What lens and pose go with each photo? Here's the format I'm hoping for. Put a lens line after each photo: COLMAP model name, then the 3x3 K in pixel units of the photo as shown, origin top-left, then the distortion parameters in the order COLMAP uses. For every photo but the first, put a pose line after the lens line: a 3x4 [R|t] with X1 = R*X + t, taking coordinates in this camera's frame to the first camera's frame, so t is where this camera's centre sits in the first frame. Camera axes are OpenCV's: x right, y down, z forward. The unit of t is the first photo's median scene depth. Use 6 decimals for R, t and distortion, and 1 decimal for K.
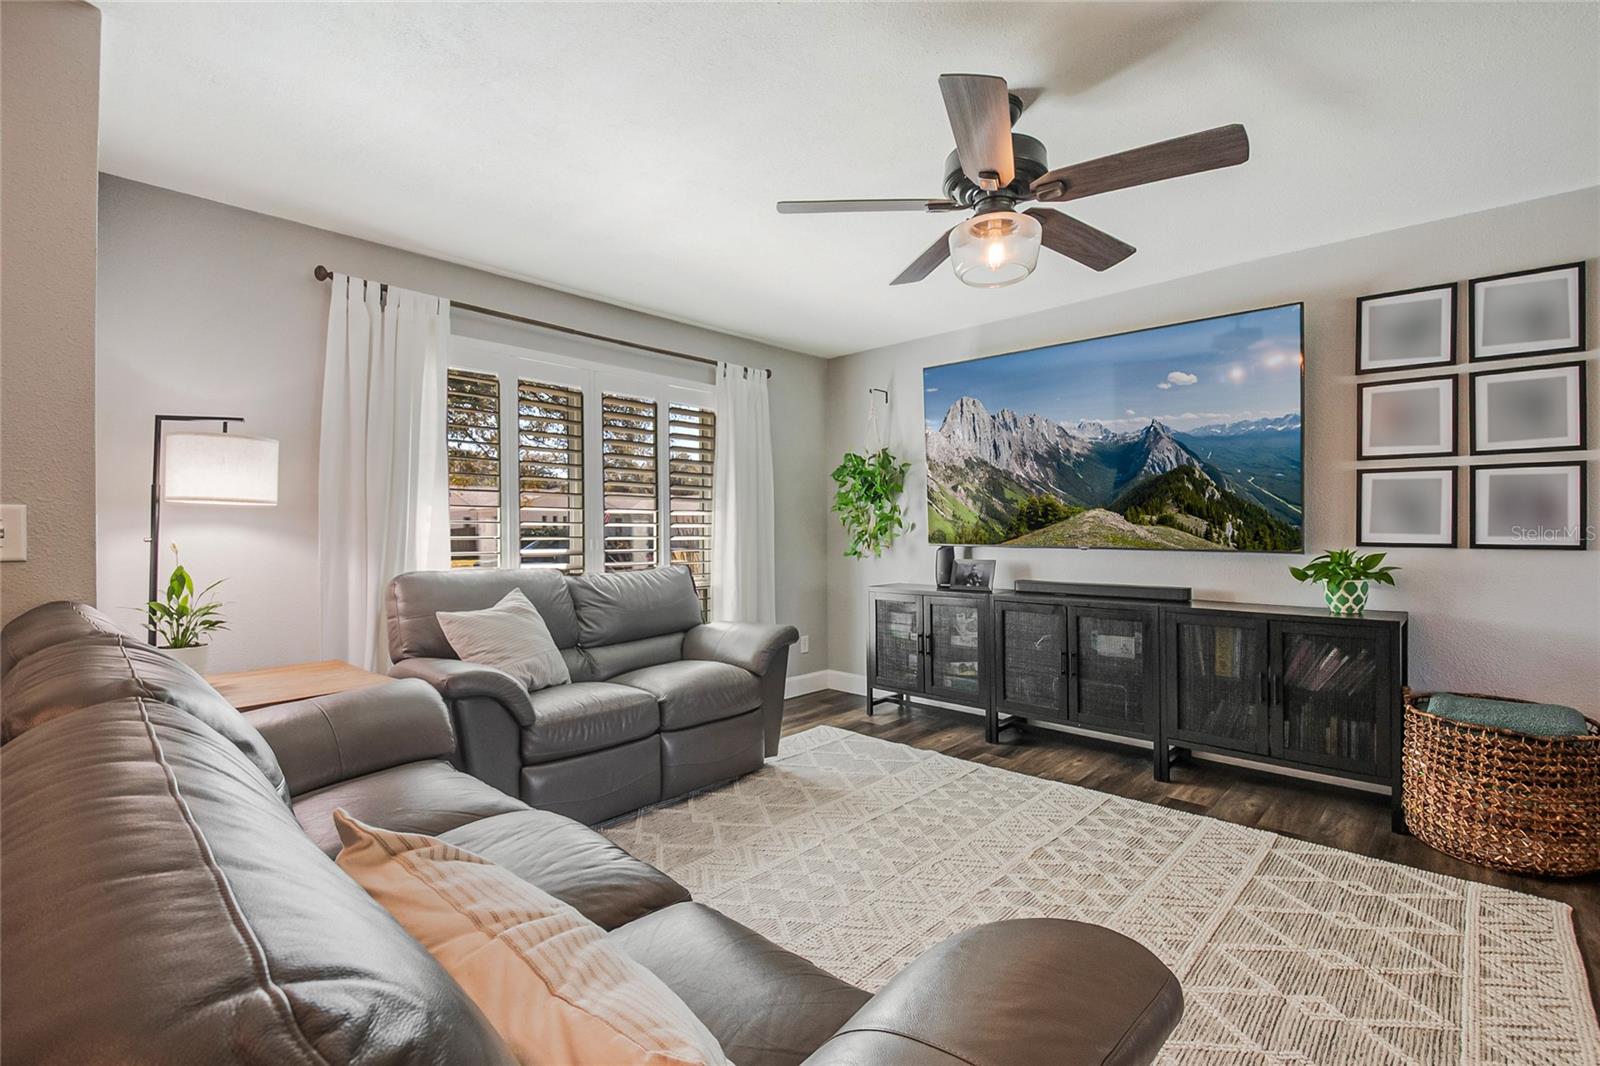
lens RADIAL K [[705.7, 0, 817.3], [0, 705.7, 526.8], [0, 0, 1]] dist [0.001132, -0.014905]
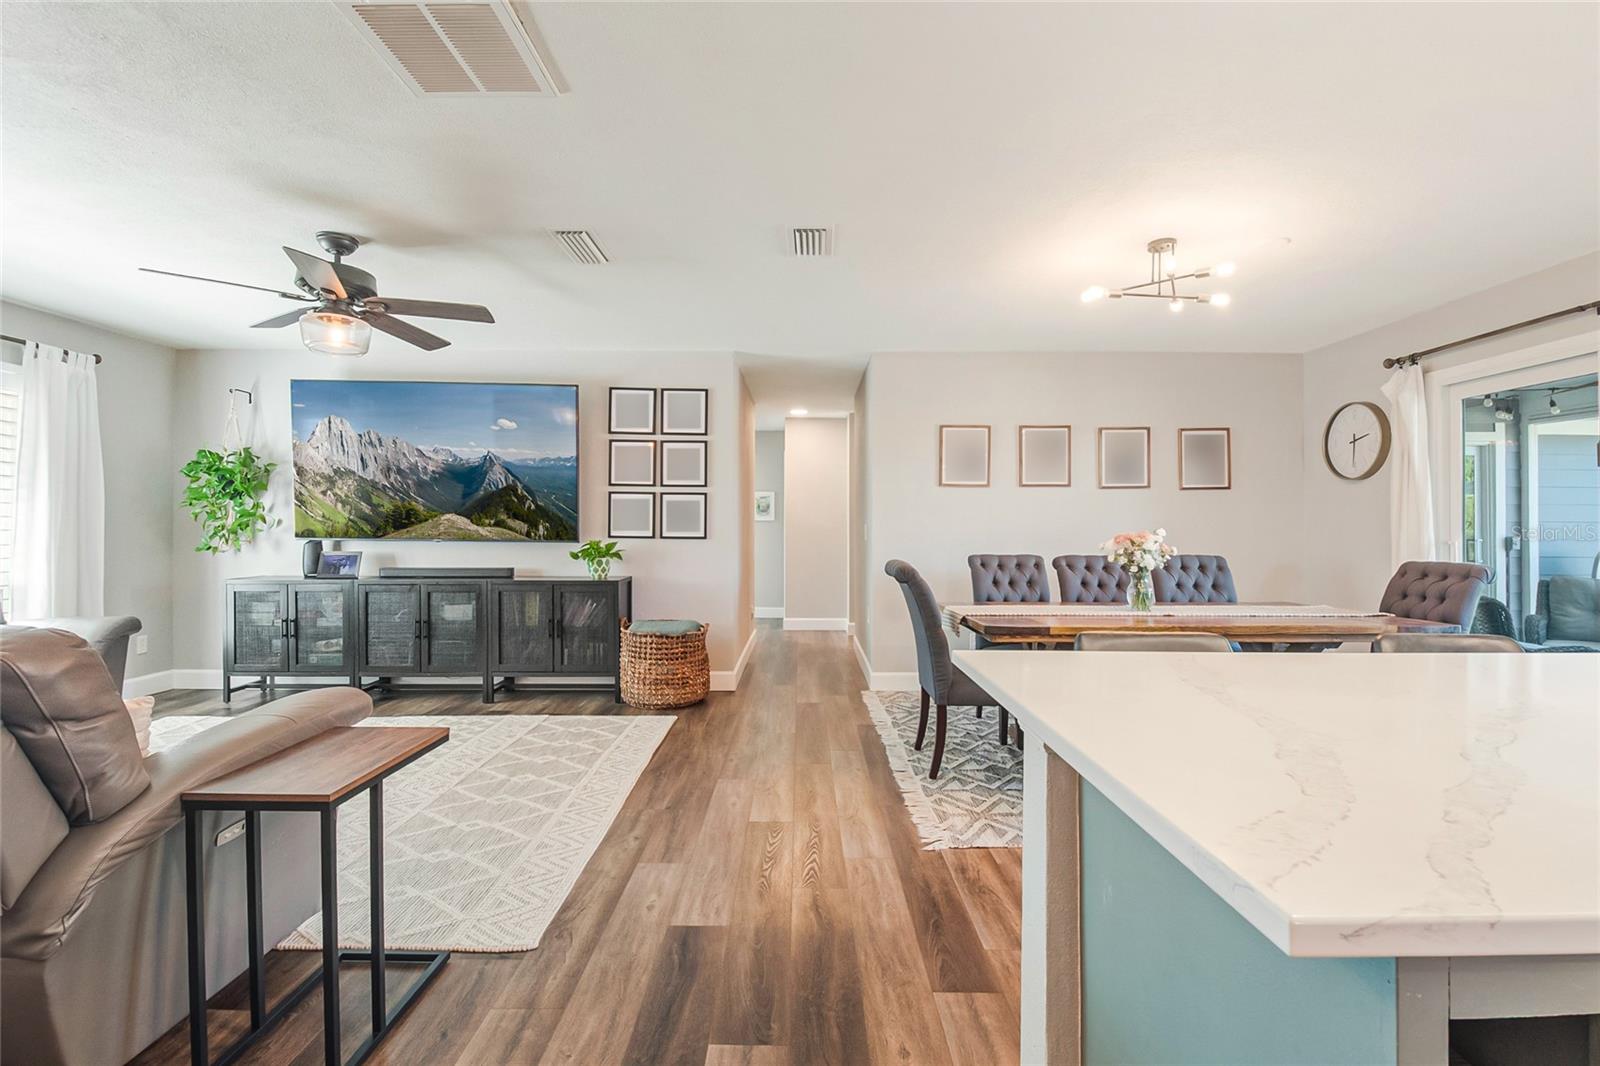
lens RADIAL K [[705.7, 0, 817.3], [0, 705.7, 526.8], [0, 0, 1]] dist [0.001132, -0.014905]
pose [[0.718457, 0.007727, 0.695528, -0.023707], [-0.009983, 0.999950, -0.000798, -0.001410], [-0.695499, -0.006370, 0.718498, -0.410160]]
